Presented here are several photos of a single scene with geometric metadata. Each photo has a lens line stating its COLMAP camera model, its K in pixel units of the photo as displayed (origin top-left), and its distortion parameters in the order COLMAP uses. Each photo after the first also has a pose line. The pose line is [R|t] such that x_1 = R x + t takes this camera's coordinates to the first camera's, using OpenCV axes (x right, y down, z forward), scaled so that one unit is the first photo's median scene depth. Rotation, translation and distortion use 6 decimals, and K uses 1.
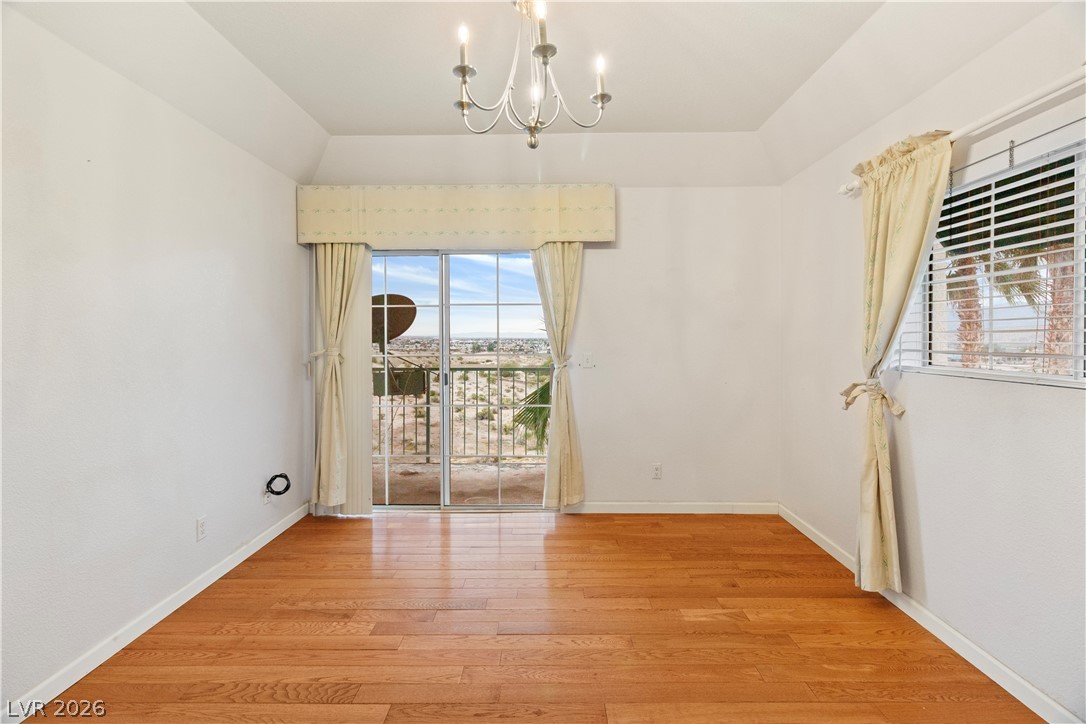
lens RADIAL K [[505.0, 0, 543.8], [0, 505.0, 337.1], [0, 0, 1]] dist [0.000712, 0.000321]
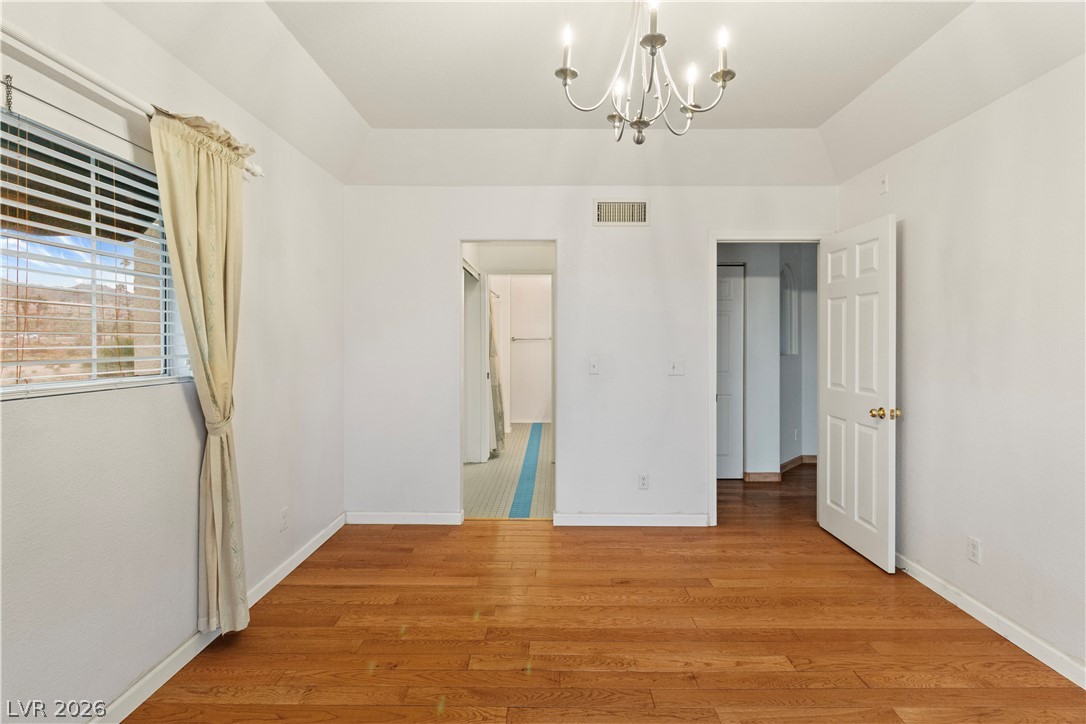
lens RADIAL K [[524.2, 0, 546.0], [0, 524.2, 344.1], [0, 0, 1]] dist [-0.002094, -0.001935]
pose [[-0.999997, -0.002585, -0.000168, 0.078451], [-0.002586, 0.999983, 0.005294, 0.000311], [0.000154, 0.005294, -0.999986, 1.012226]]
